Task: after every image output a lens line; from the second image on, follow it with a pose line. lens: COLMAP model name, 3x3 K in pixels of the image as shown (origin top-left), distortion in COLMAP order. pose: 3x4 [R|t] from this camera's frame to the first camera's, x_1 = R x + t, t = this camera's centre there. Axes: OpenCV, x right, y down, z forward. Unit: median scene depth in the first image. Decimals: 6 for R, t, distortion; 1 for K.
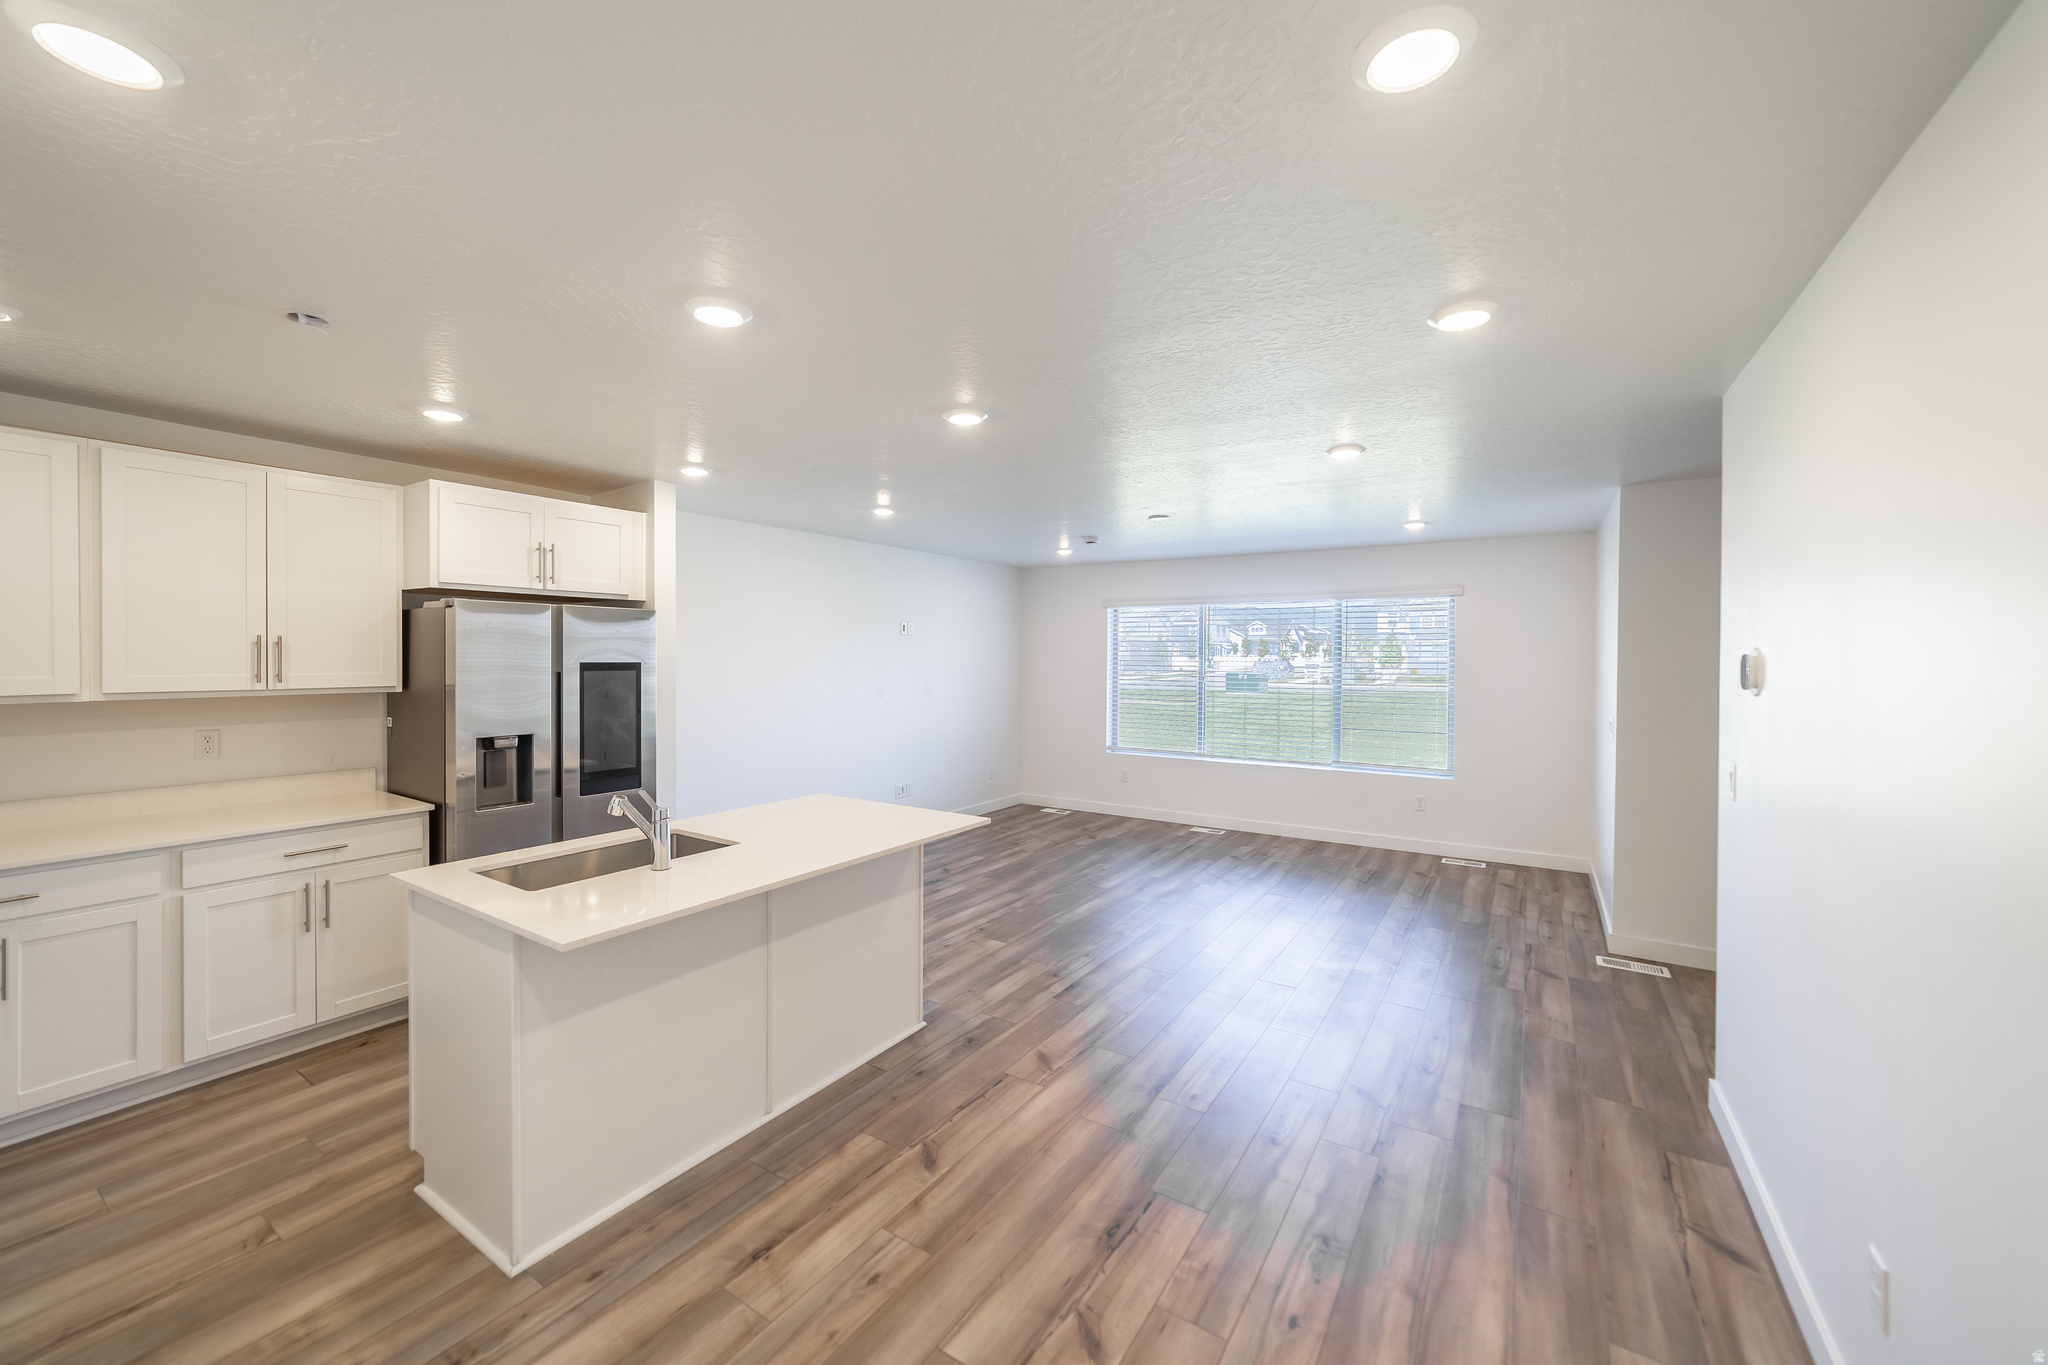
lens RADIAL K [[792.1, 0, 1015.4], [0, 792.1, 660.4], [0, 0, 1]] dist [-0.019881, 0.008798]
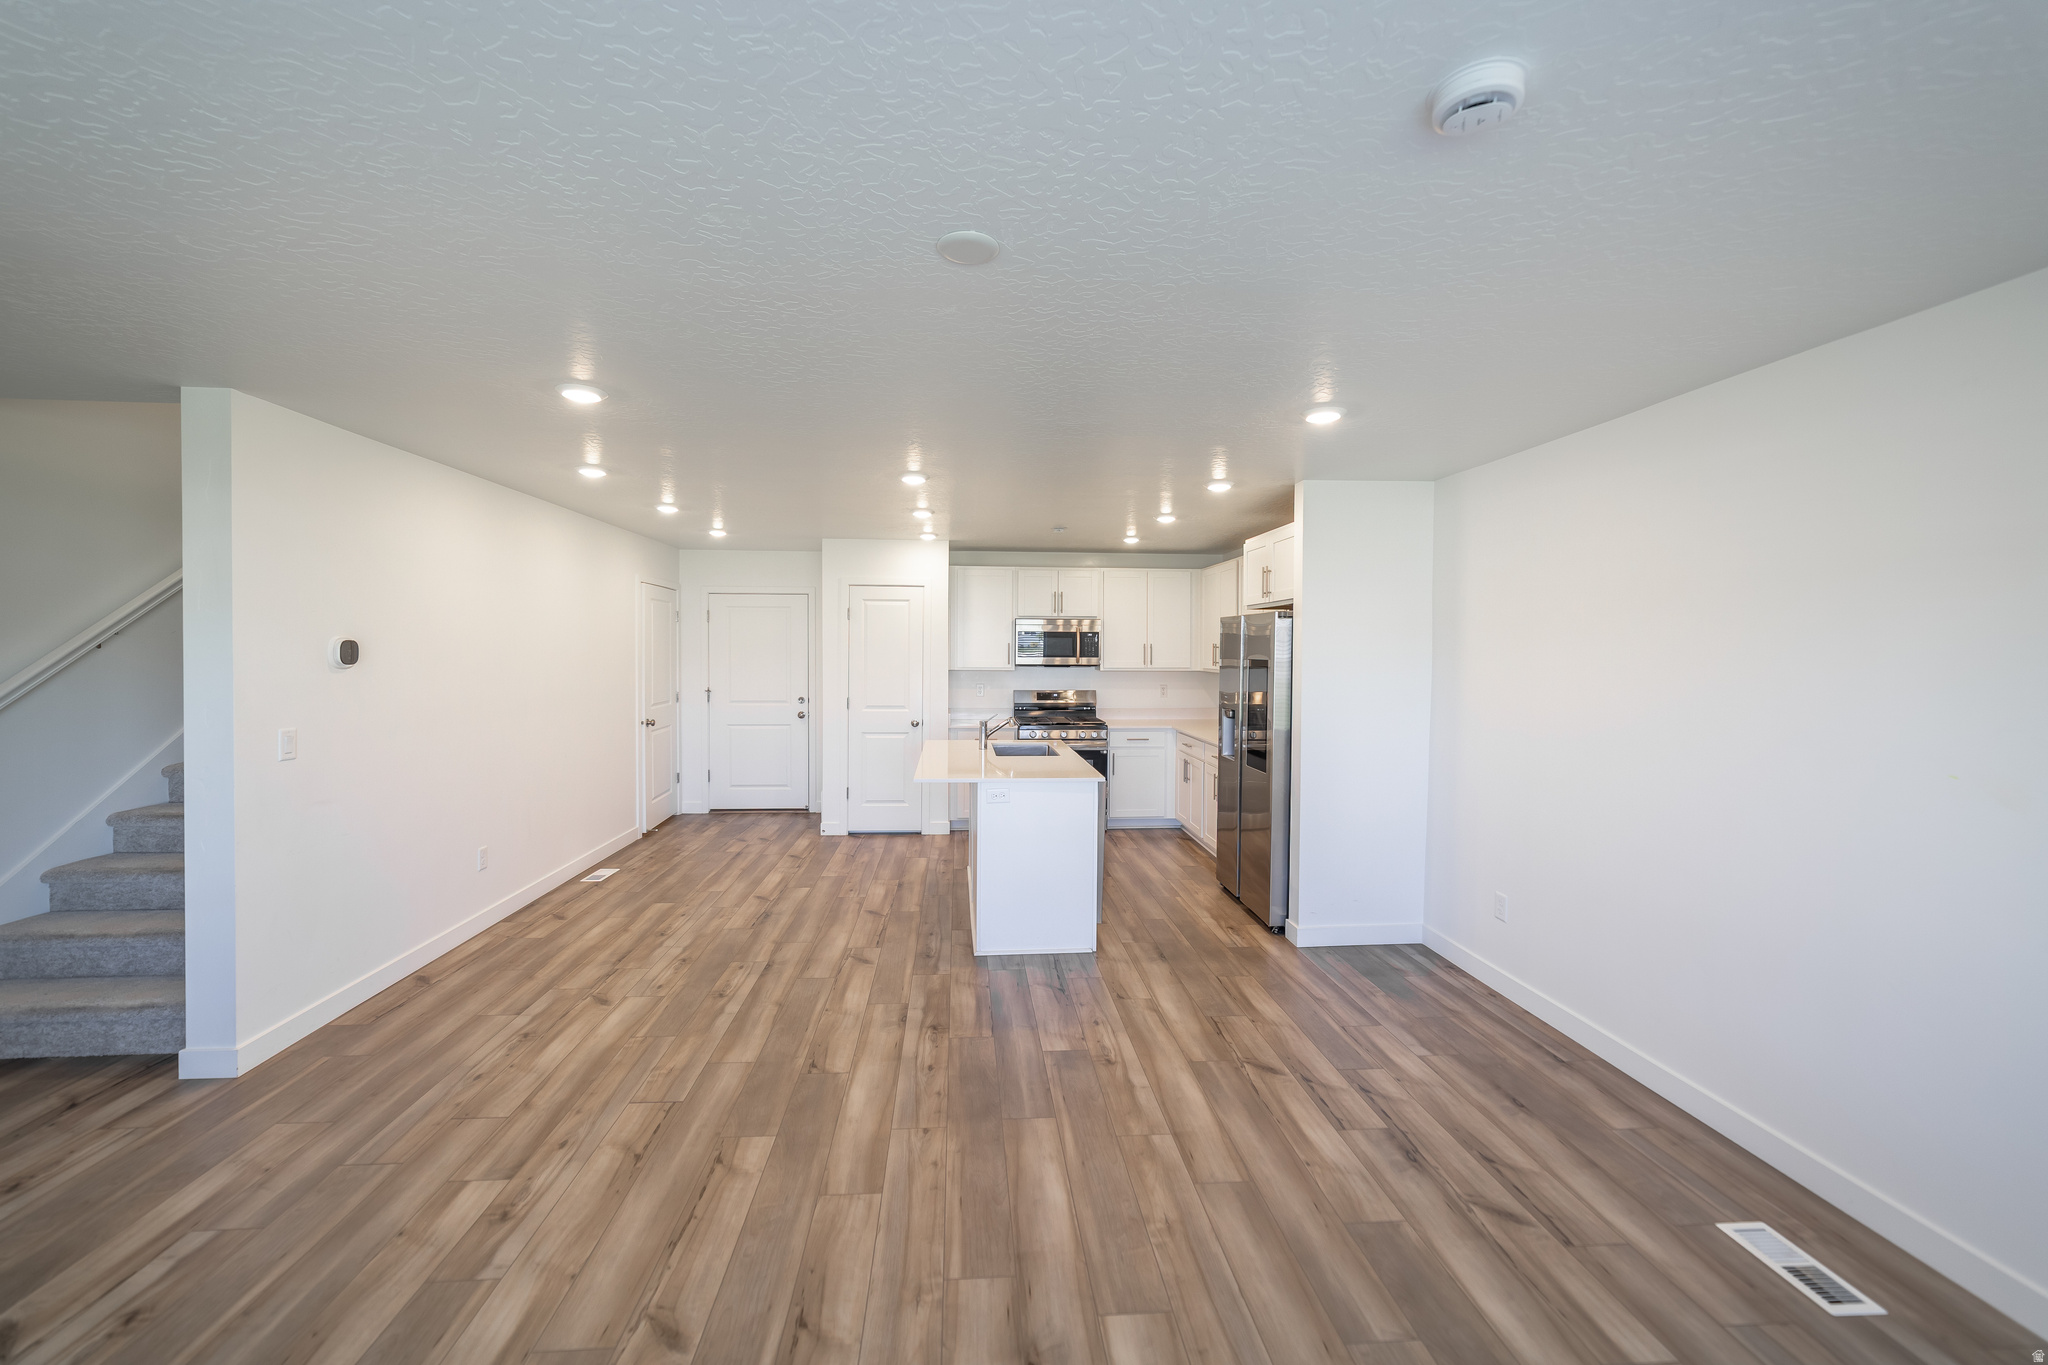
lens RADIAL K [[792.1, 0, 1015.4], [0, 792.1, 660.4], [0, 0, 1]] dist [-0.019881, 0.008798]
pose [[-0.794217, -0.003273, -0.607626, 0.697600], [-0.015029, 0.999785, 0.014259, -0.009157], [0.607449, 0.020457, -0.794095, 2.418175]]
